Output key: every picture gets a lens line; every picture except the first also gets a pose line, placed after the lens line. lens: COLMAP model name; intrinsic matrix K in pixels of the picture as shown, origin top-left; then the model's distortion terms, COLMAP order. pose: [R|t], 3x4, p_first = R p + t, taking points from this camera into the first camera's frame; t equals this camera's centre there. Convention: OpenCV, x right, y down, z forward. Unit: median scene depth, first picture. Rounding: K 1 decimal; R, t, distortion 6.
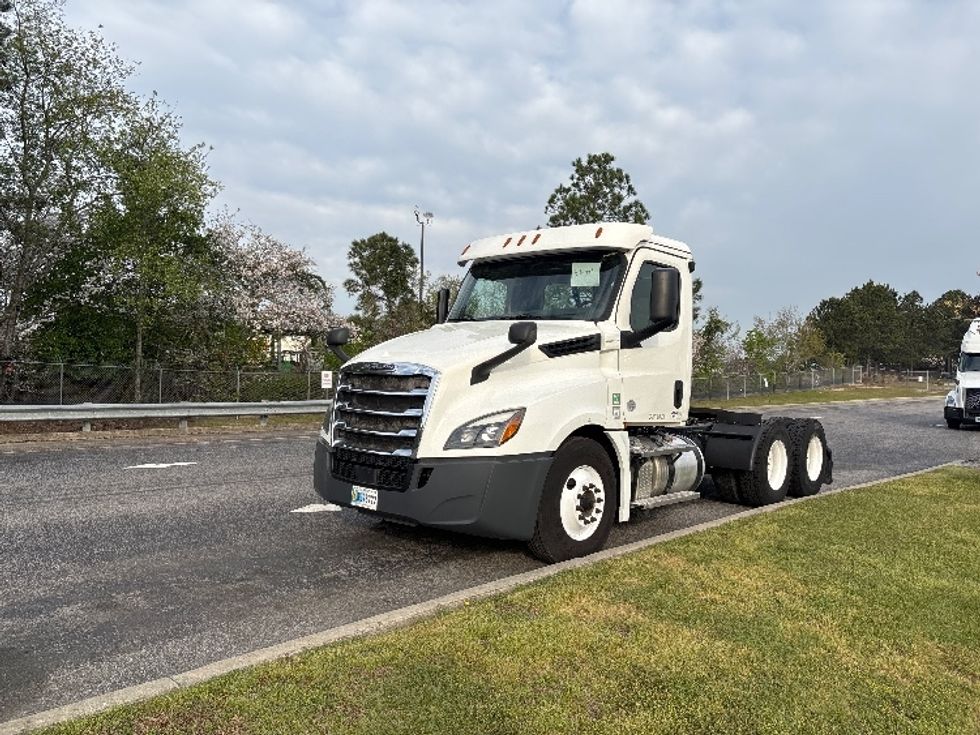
lens RADIAL K [[729.3, 0, 495.8], [0, 729.3, 366.4], [0, 0, 1]] dist [0.076553, -0.146112]
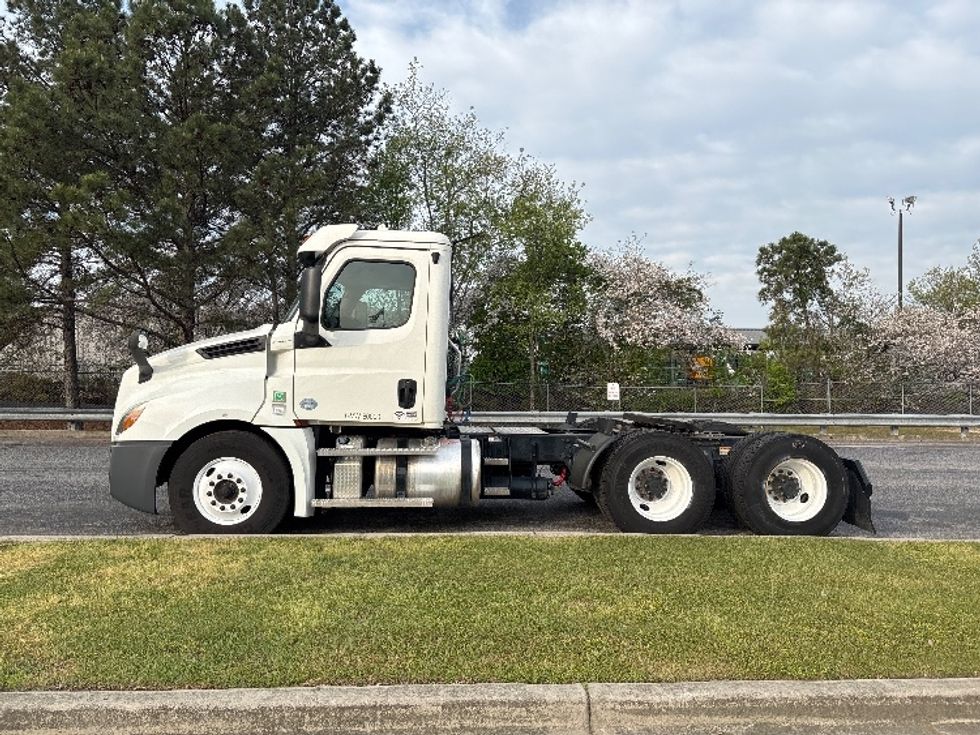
lens RADIAL K [[729.3, 0, 495.8], [0, 729.3, 366.4], [0, 0, 1]] dist [0.076553, -0.146112]
pose [[0.738313, -0.034527, -0.673574, 1.051066], [0.017632, 0.999336, -0.031898, 0.037721], [0.674228, 0.011674, 0.738431, 0.409169]]
